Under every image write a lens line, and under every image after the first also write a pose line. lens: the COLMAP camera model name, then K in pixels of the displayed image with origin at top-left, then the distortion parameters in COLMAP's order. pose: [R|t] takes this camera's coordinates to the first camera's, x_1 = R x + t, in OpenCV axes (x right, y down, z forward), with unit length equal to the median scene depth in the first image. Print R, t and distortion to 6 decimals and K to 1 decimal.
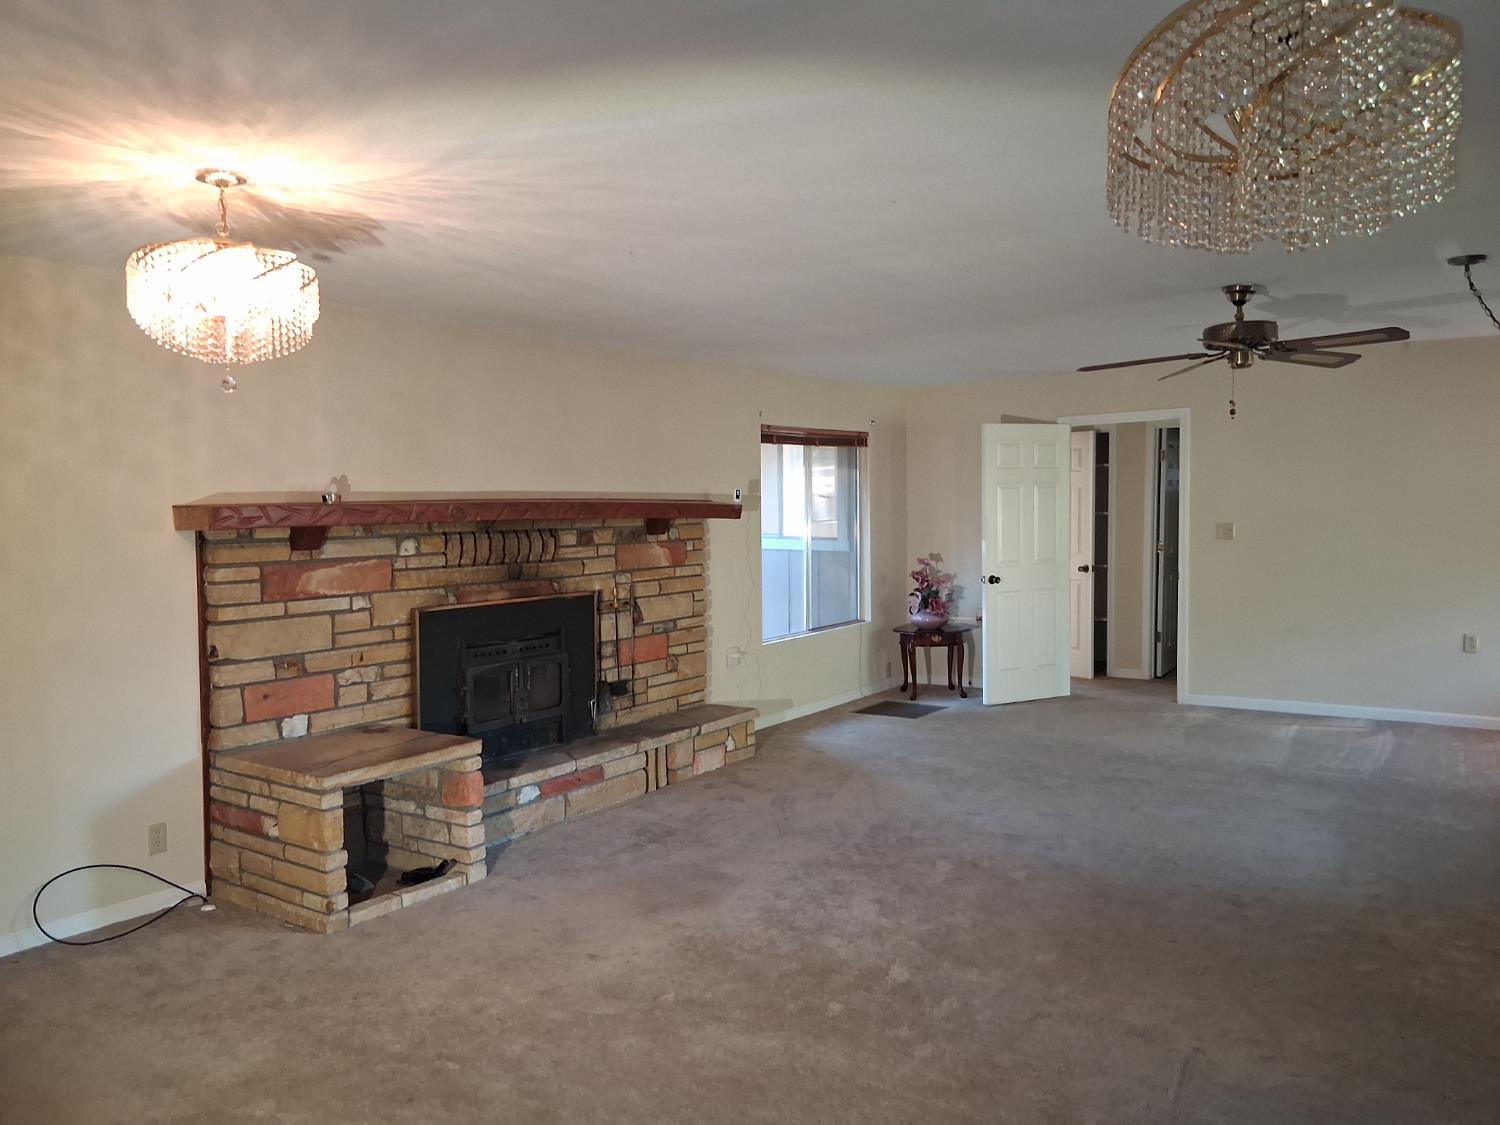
lens RADIAL K [[1116.8, 0, 757.9], [0, 1116.8, 561.2], [0, 0, 1]] dist [0.130610, -0.231673]
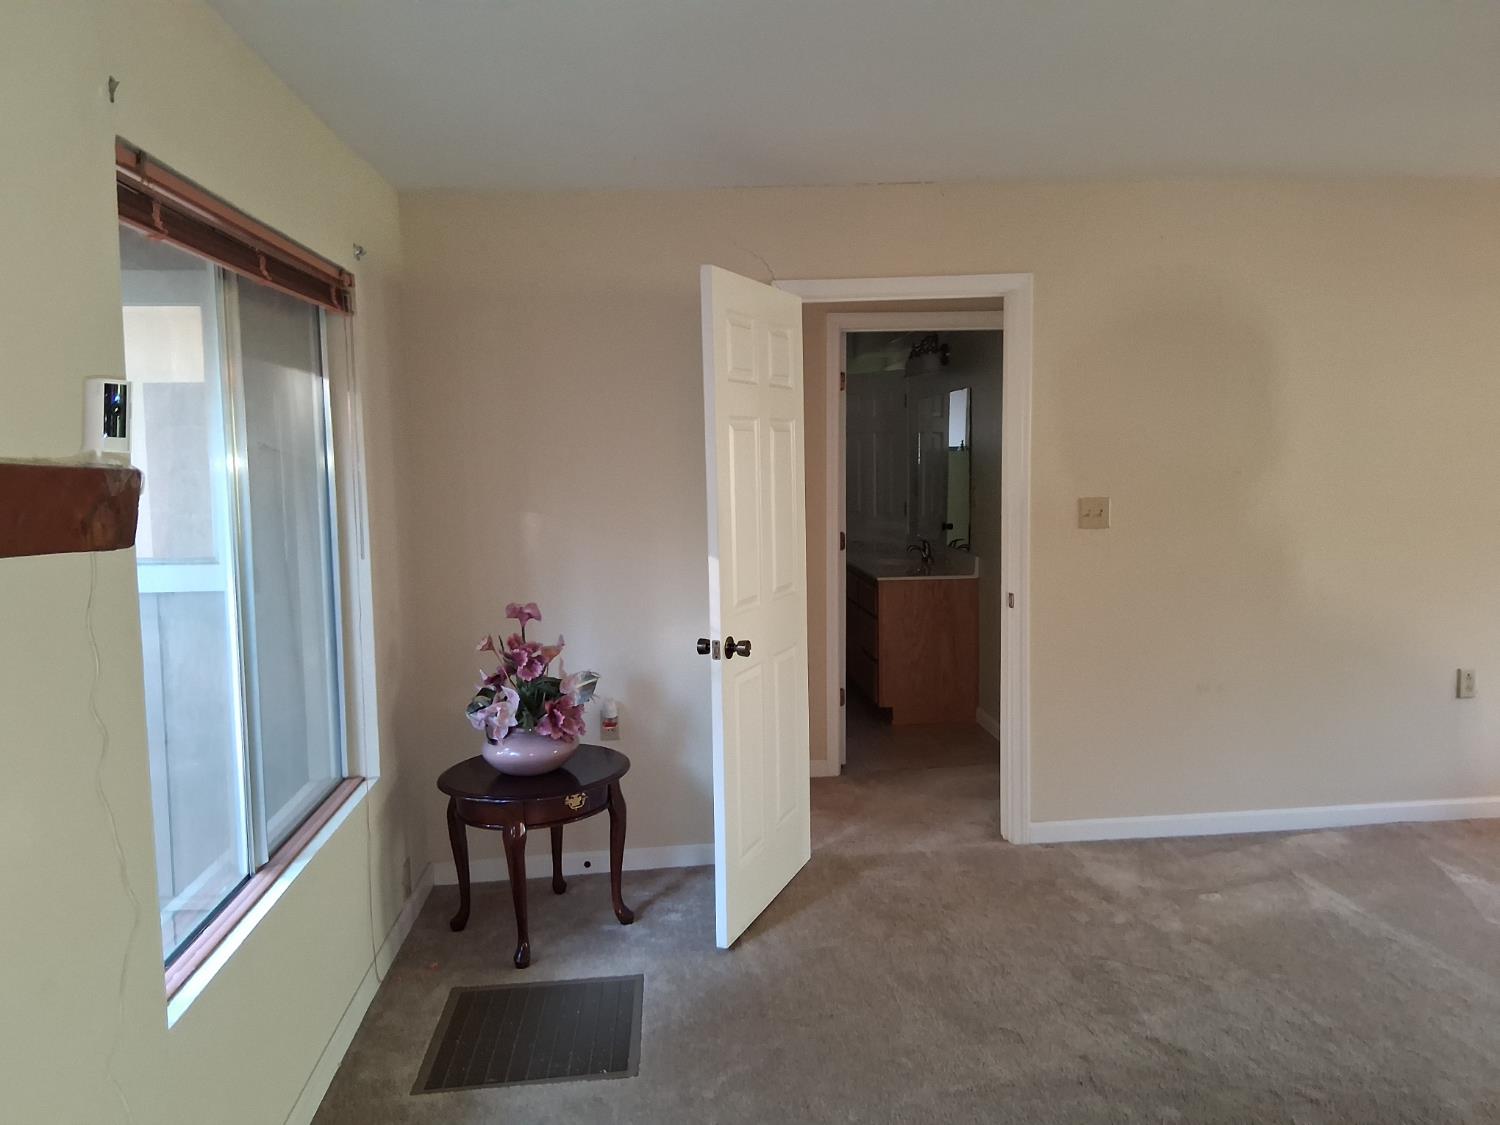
lens RADIAL K [[1116.8, 0, 757.9], [0, 1116.8, 561.2], [0, 0, 1]] dist [0.130610, -0.231673]
pose [[0.776780, -0.064209, 0.626490, -0.039142], [0.048456, 0.997934, 0.042198, -0.031016], [-0.627905, -0.002421, 0.778287, 0.632866]]
